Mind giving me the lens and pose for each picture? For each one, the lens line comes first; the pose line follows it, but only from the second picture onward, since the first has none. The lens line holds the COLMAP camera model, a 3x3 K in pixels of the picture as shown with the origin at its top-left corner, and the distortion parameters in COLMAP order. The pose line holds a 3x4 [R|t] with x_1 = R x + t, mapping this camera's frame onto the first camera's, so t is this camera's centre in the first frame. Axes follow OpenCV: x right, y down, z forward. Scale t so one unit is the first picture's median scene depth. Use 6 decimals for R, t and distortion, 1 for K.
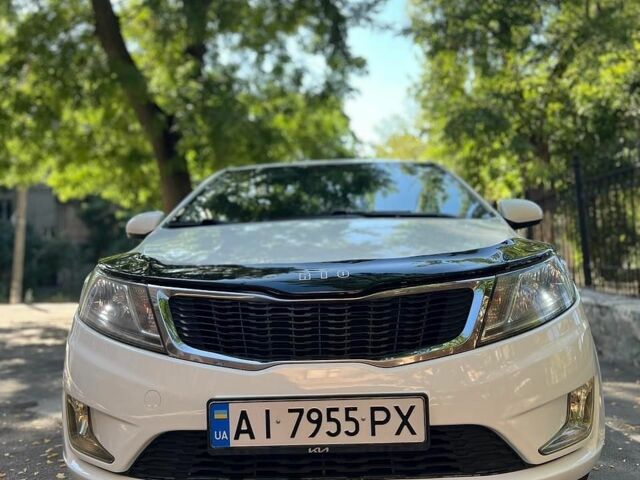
lens RADIAL K [[660.6, 0, 324.1], [0, 660.6, 238.1], [0, 0, 1]] dist [0.022261, 0.000000]
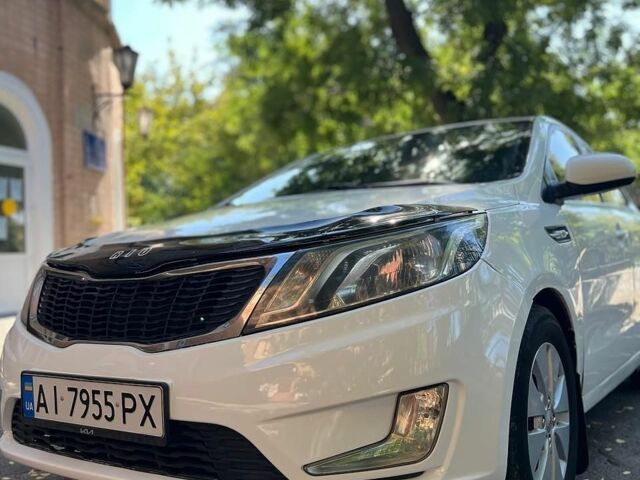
lens RADIAL K [[660.6, 0, 317.5], [0, 660.6, 241.7], [0, 0, 1]] dist [0.022261, 0.000000]
pose [[0.844334, -0.025939, -0.535189, 0.661231], [0.035177, 0.999356, 0.007061, 0.036305], [0.534661, -0.024788, 0.844703, 0.293786]]
